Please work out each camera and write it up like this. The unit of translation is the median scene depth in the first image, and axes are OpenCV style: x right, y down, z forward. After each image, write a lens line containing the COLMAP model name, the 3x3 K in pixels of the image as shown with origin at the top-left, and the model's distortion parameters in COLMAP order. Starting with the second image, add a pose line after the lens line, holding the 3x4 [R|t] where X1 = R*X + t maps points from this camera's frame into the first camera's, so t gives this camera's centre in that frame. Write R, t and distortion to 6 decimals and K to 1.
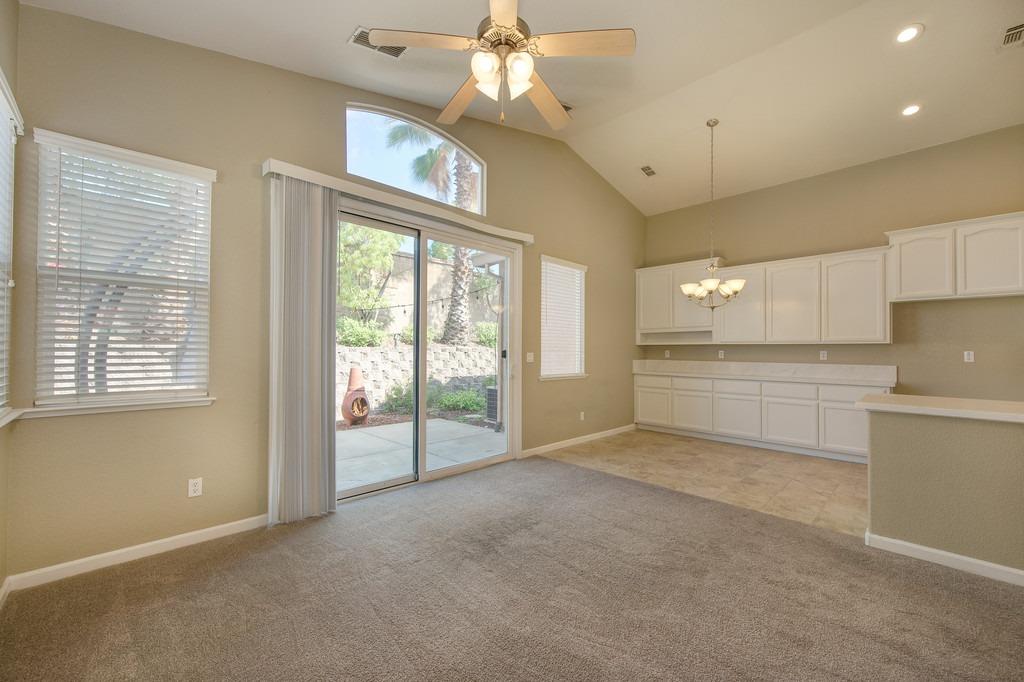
lens RADIAL K [[400.9, 0, 515.6], [0, 400.9, 344.9], [0, 0, 1]] dist [-0.000203, -0.000184]
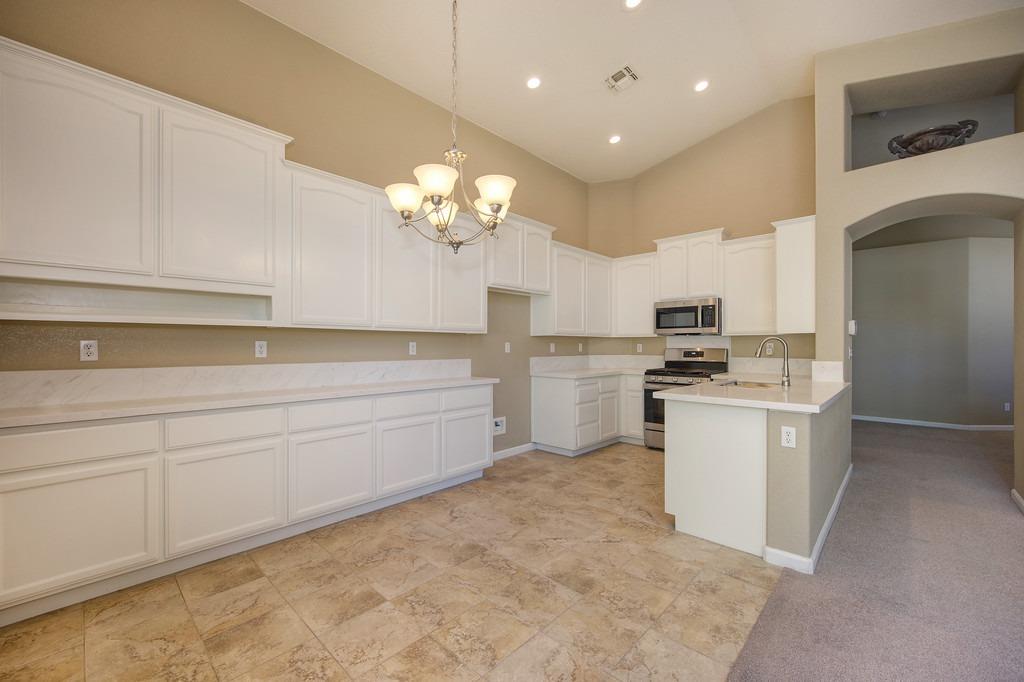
lens RADIAL K [[413.0, 0, 516.4], [0, 413.0, 345.9], [0, 0, 1]] dist [0.000488, -0.000100]
pose [[-0.044156, -0.008115, 0.998992, 0.027169], [-0.015551, 0.999851, 0.007434, 0.015480], [-0.998904, -0.015207, -0.044276, 0.972751]]
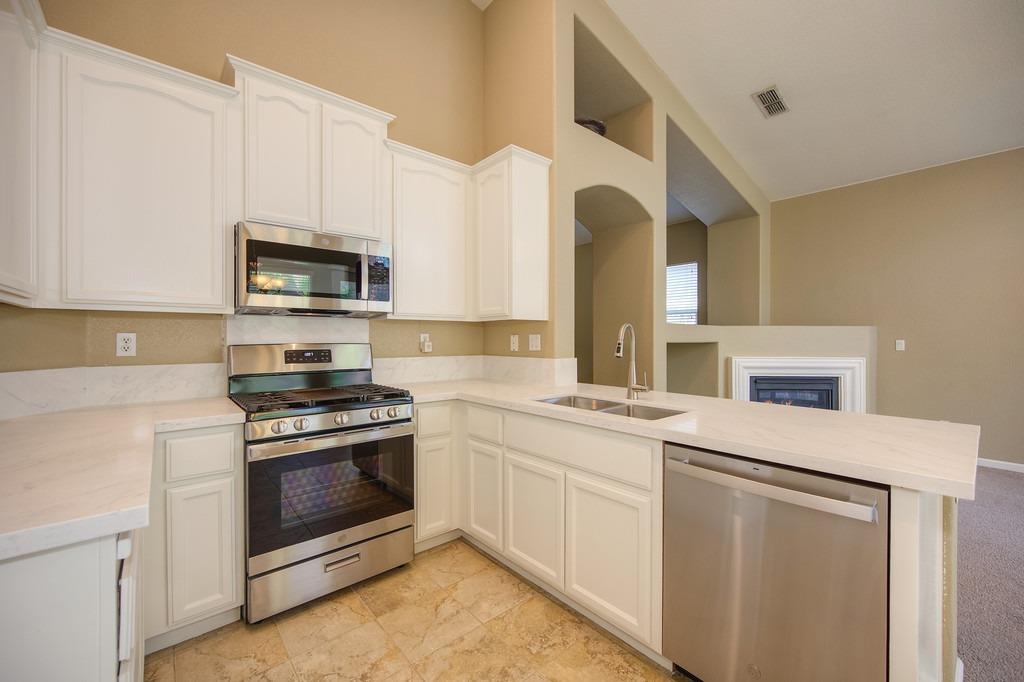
lens RADIAL K [[414.9, 0, 512.0], [0, 414.9, 341.0], [0, 0, 1]] dist [-0.001301, -0.000104]
pose [[-0.998015, -0.007788, 0.062491, 0.866233], [-0.008255, 0.999940, -0.007212, 0.021545], [-0.062431, -0.007713, -0.998019, 0.950593]]
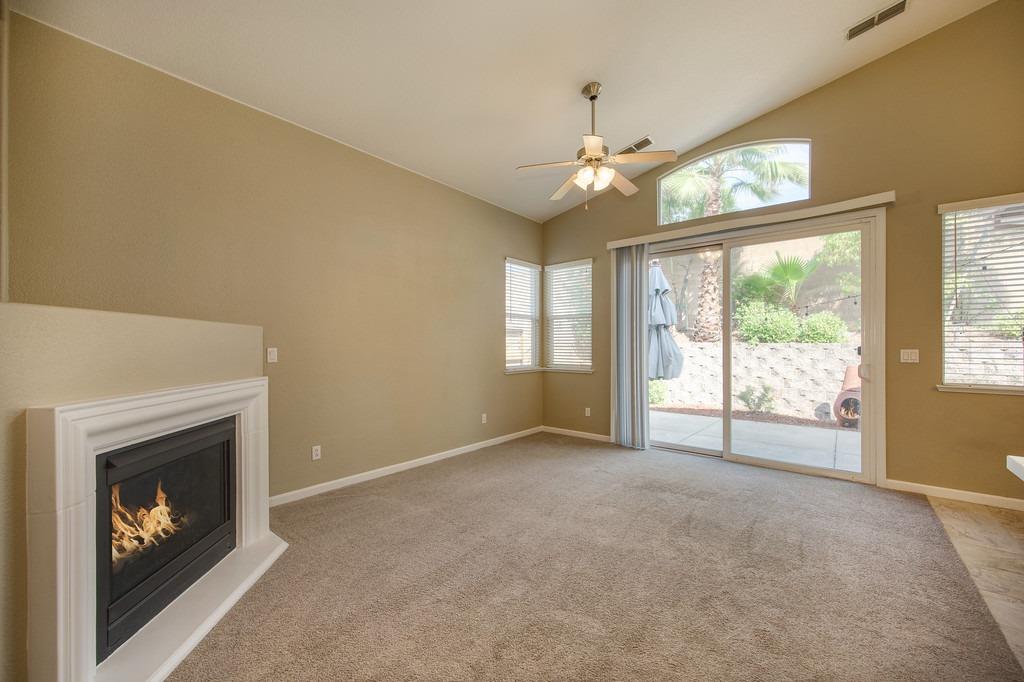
lens RADIAL K [[400.9, 0, 515.6], [0, 400.9, 344.9], [0, 0, 1]] dist [-0.000203, -0.000184]
pose [[0.110903, -0.008701, -0.993793, 0.729750], [0.013039, 0.999888, -0.007300, 0.008777], [0.993746, -0.012148, 0.111004, 0.234008]]
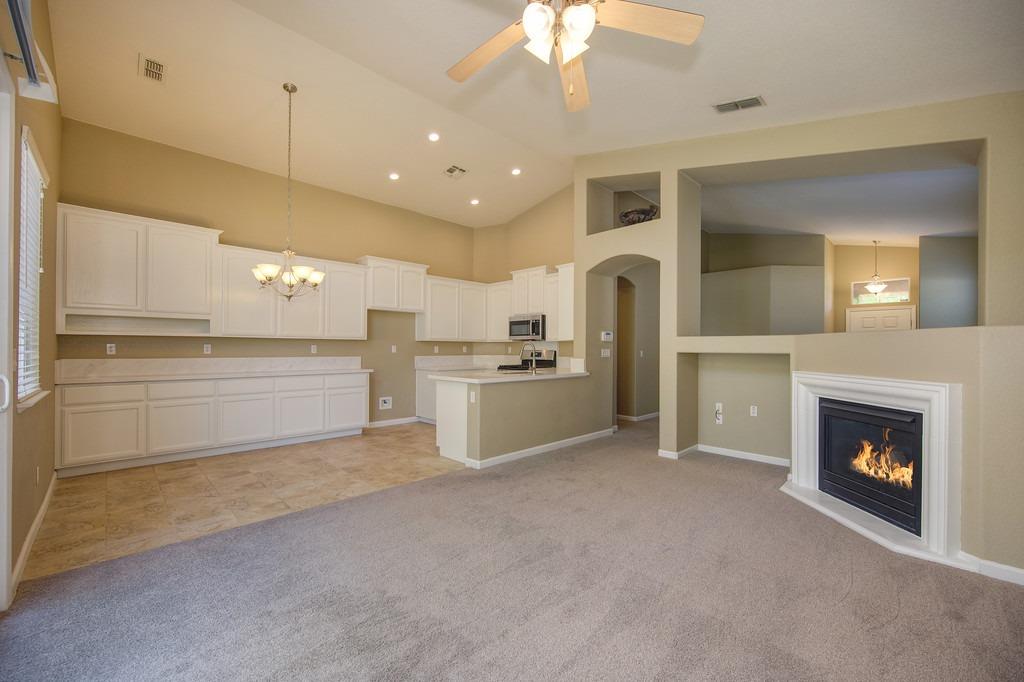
lens RADIAL K [[413.0, 0, 516.4], [0, 413.0, 345.9], [0, 0, 1]] dist [0.000488, -0.000100]
pose [[-0.004459, -0.001690, 0.999989, -0.438362], [-0.018807, 0.999822, 0.001606, 0.005355], [-0.999813, -0.018800, -0.004490, 0.508248]]
